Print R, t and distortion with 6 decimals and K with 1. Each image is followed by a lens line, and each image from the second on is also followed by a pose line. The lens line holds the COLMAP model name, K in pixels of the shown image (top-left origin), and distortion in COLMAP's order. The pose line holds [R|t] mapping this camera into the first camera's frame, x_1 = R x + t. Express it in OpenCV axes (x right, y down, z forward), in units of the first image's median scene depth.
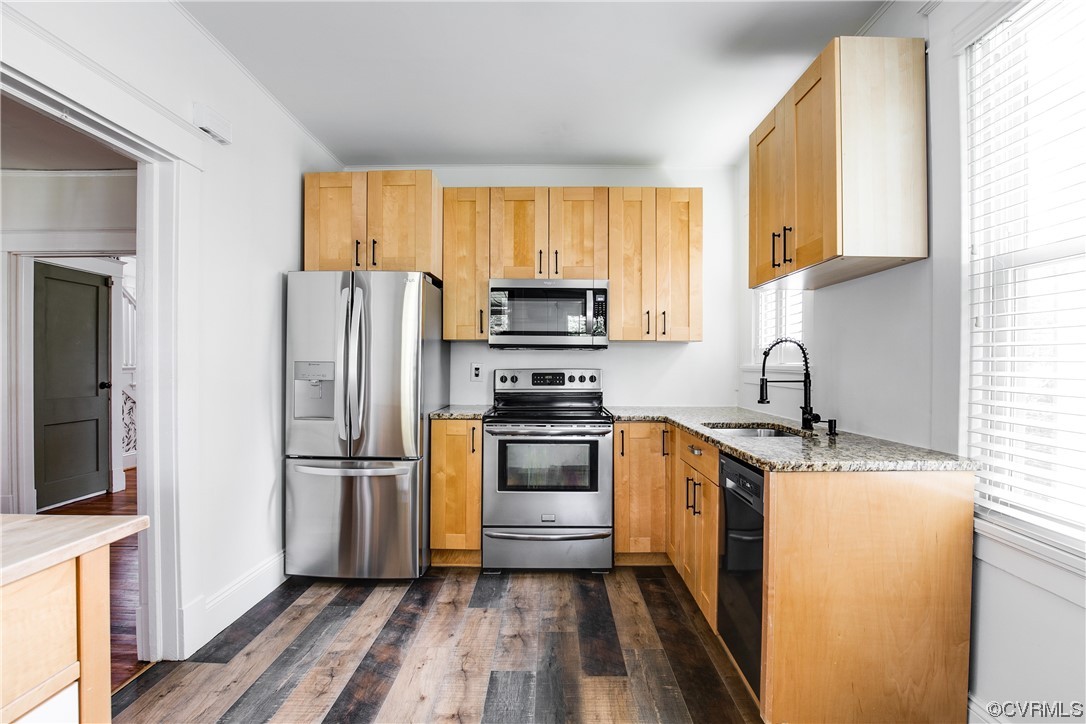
lens RADIAL K [[497.7, 0, 546.0], [0, 497.7, 365.6], [0, 0, 1]] dist [-0.030243, 0.001300]
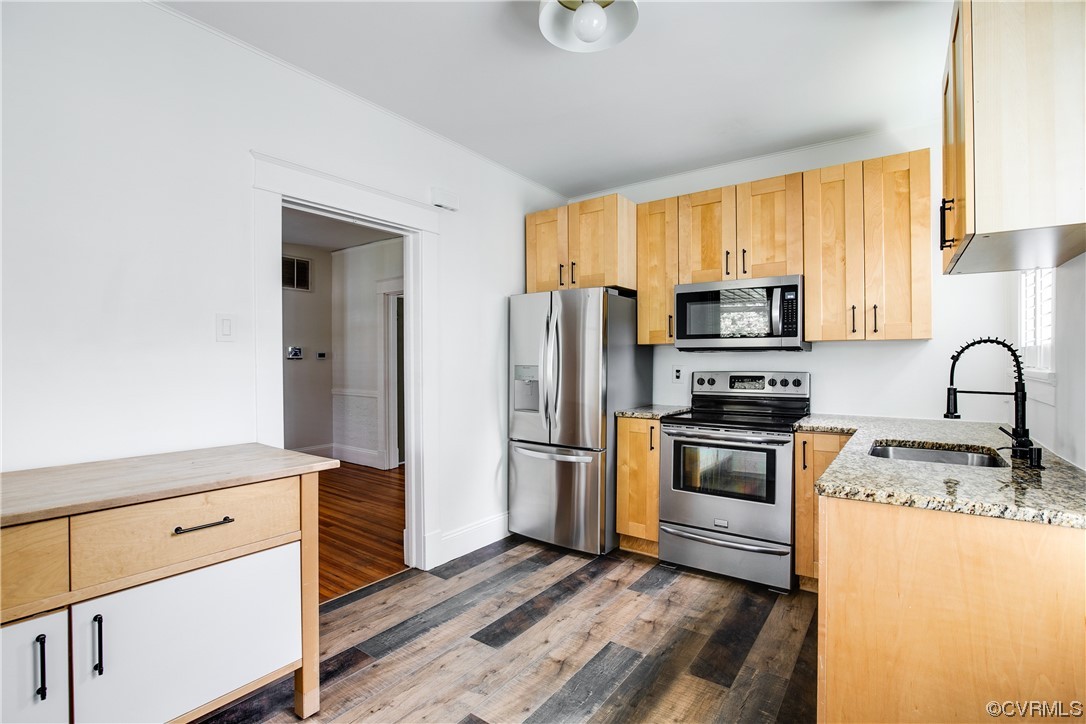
lens RADIAL K [[499.0, 0, 543.0], [0, 499.0, 362.0], [0, 0, 1]] dist [-0.032925, 0.000614]
pose [[0.814111, -0.004079, -0.580695, 0.289092], [0.003447, 0.999992, -0.002191, -0.013519], [0.580699, -0.000218, 0.814118, -0.009555]]
